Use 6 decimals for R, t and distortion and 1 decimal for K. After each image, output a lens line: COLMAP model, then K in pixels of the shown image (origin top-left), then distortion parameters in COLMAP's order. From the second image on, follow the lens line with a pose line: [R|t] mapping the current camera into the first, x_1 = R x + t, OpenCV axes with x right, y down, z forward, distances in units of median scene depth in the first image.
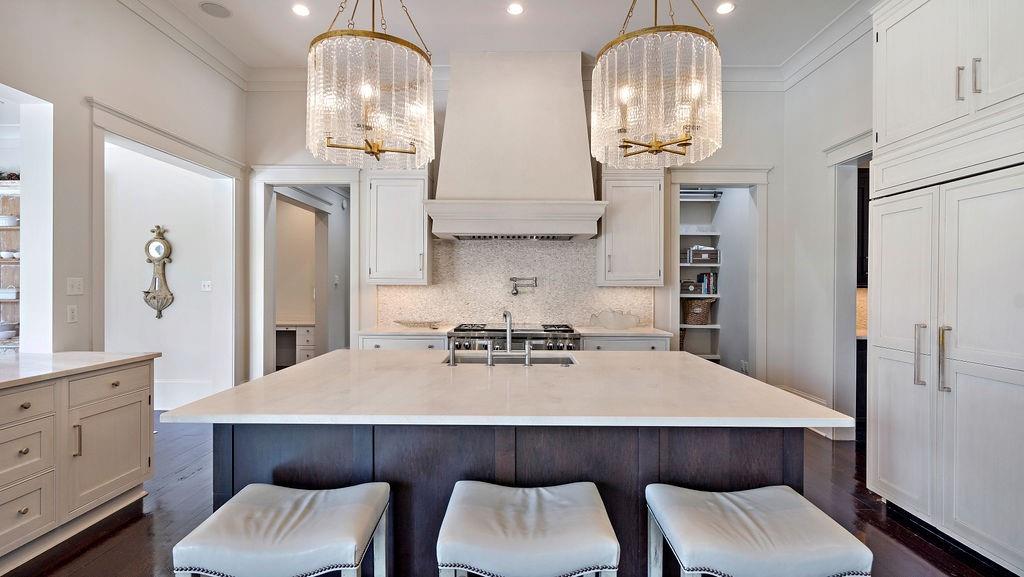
lens RADIAL K [[490.0, 0, 514.2], [0, 490.0, 282.2], [0, 0, 1]] dist [-0.000821, -0.000715]
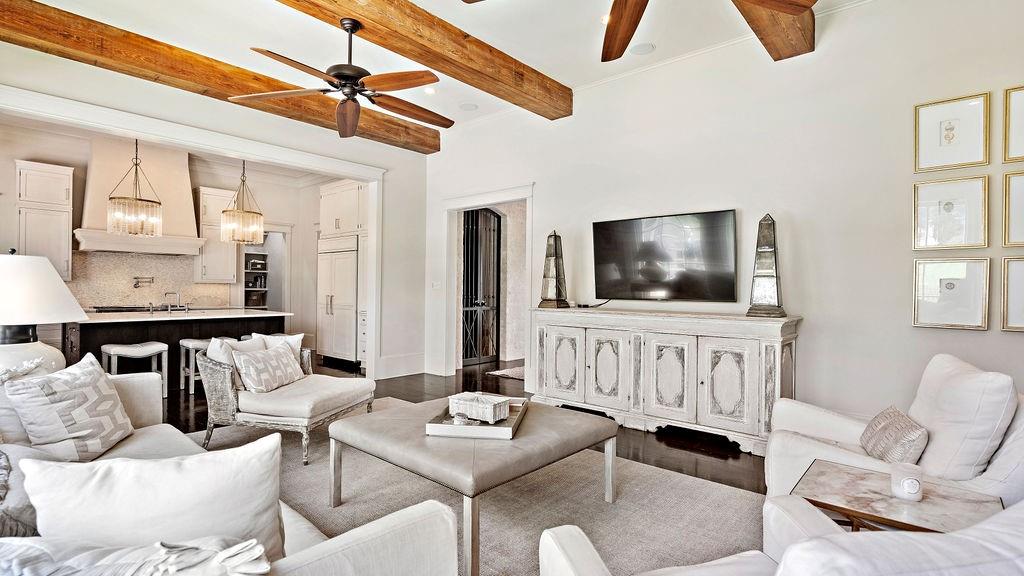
lens RADIAL K [[490.0, 0, 514.2], [0, 490.0, 281.7], [0, 0, 1]] dist [-0.000821, -0.000715]
pose [[0.653856, 0.008529, 0.756571, -0.372730], [-0.005545, 0.999964, -0.006480, 0.008796], [-0.756599, 0.000042, 0.653879, -0.919540]]
